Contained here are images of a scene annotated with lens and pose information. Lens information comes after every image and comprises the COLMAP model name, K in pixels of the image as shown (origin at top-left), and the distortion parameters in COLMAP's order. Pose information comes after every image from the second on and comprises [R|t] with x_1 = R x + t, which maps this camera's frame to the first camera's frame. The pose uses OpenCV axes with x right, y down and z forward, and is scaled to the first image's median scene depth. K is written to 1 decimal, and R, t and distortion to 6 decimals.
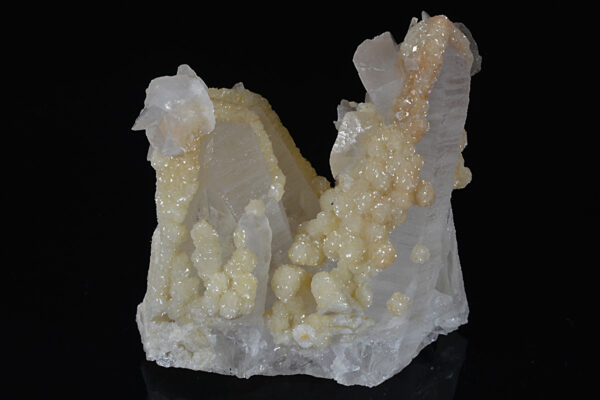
lens RADIAL K [[1589.5, 0, 297.6], [0, 1589.5, 200.4], [0, 0, 1]] dist [-0.130396, 0.000000]
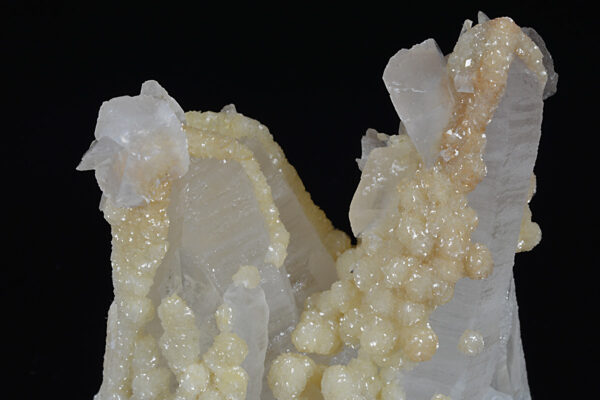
lens RADIAL K [[1589.5, 0, 302.6], [0, 1589.5, 199.3], [0, 0, 1]] dist [-0.130396, 0.000000]
pose [[0.999697, 0.014614, -0.019824, 0.013051], [-0.014621, 0.999893, -0.000230, -0.031166], [0.019818, 0.000519, 0.999803, 0.266809]]
